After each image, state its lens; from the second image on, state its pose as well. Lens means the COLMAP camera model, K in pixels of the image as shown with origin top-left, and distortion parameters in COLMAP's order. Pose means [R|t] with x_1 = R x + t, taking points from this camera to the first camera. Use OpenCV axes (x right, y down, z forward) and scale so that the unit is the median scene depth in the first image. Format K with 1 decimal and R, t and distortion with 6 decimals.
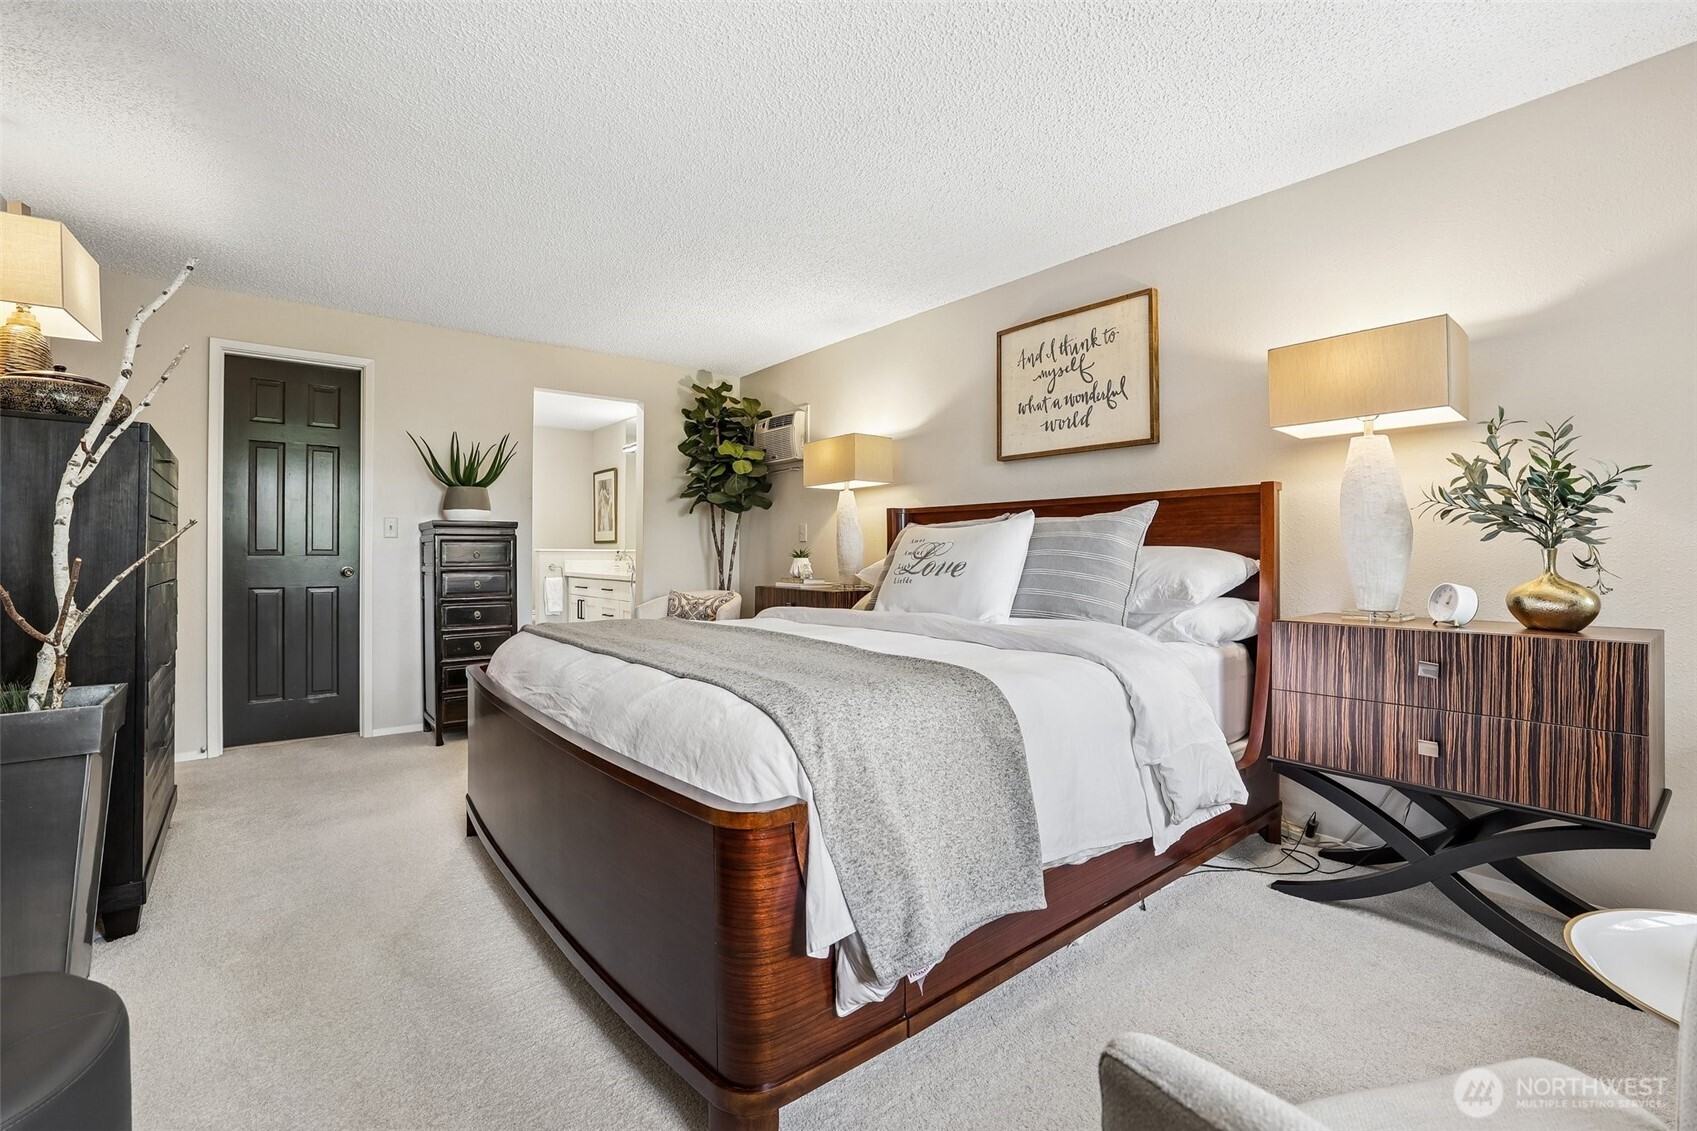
lens RADIAL K [[731.5, 0, 848.4], [0, 731.5, 559.0], [0, 0, 1]] dist [-0.030153, 0.003924]
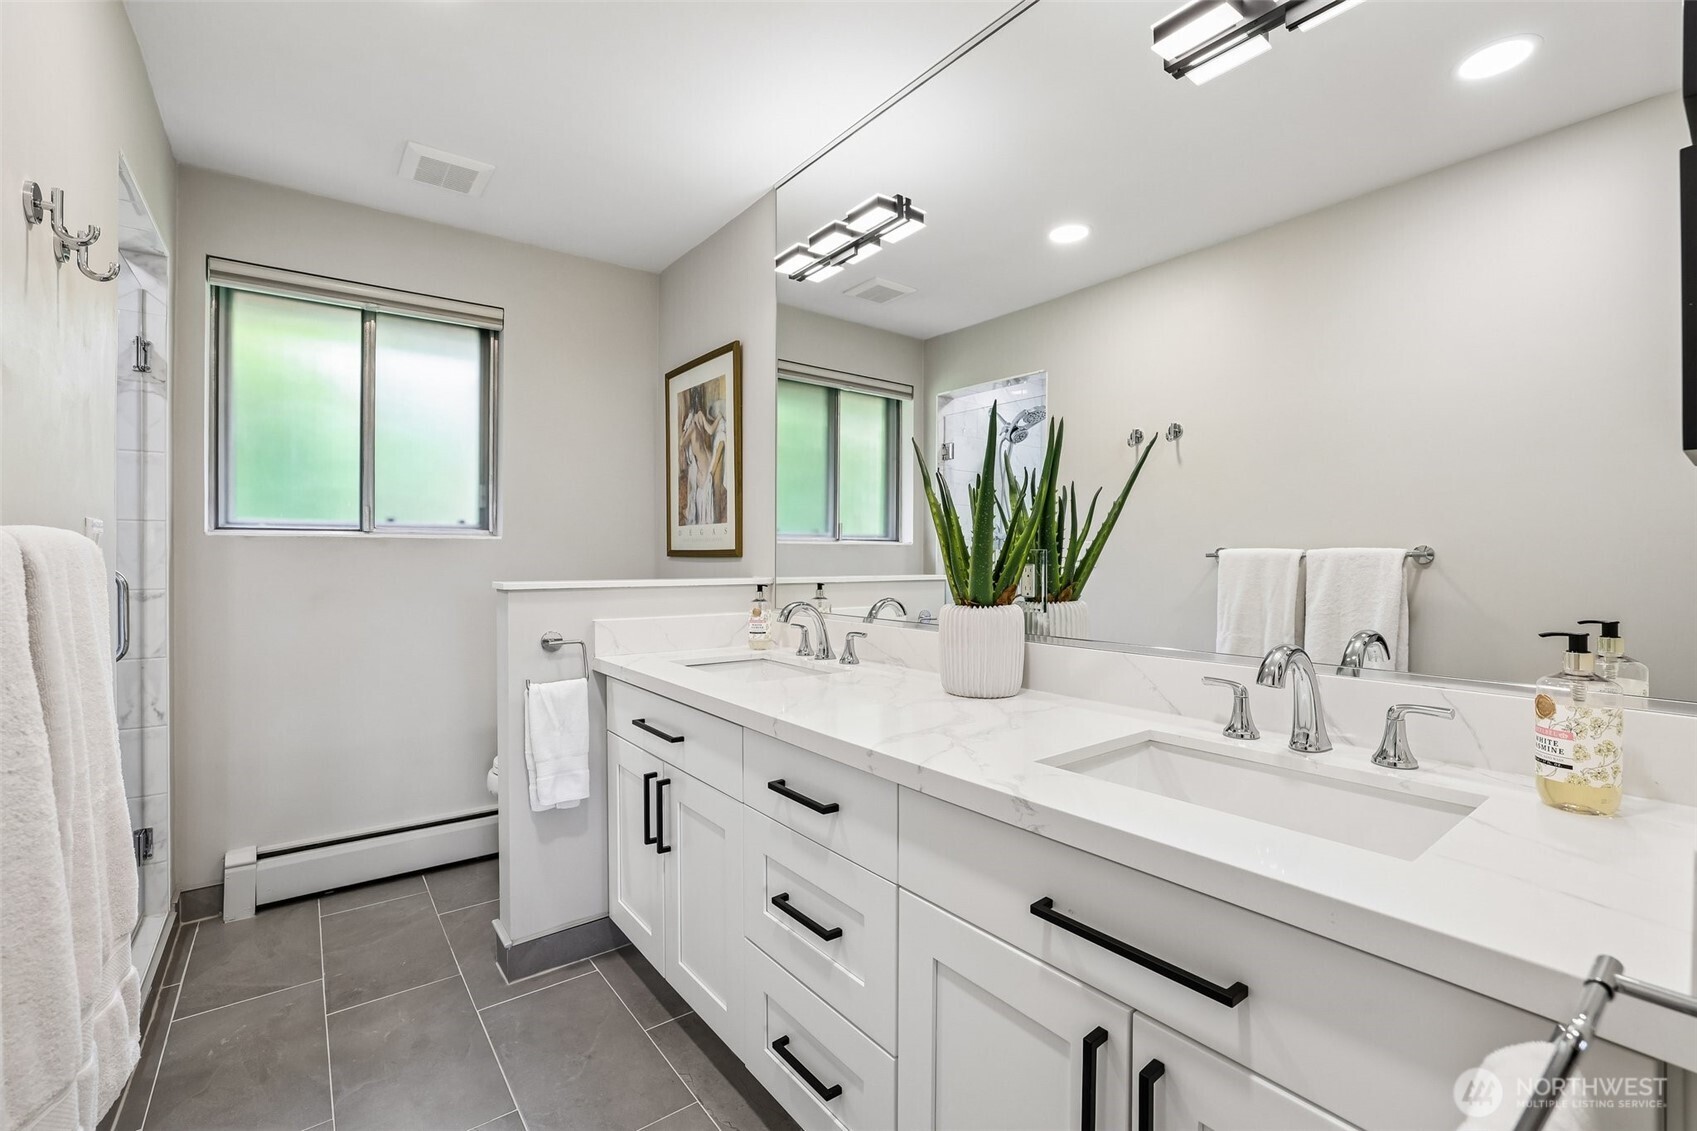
lens RADIAL K [[731.5, 0, 848.5], [0, 731.5, 563.5], [0, 0, 1]] dist [-0.030153, 0.003924]
pose [[0.999546, -0.001643, -0.030094, -0.255499], [0.001725, 0.999995, 0.002701, -0.019783], [0.030089, -0.002752, 0.999543, 0.651414]]
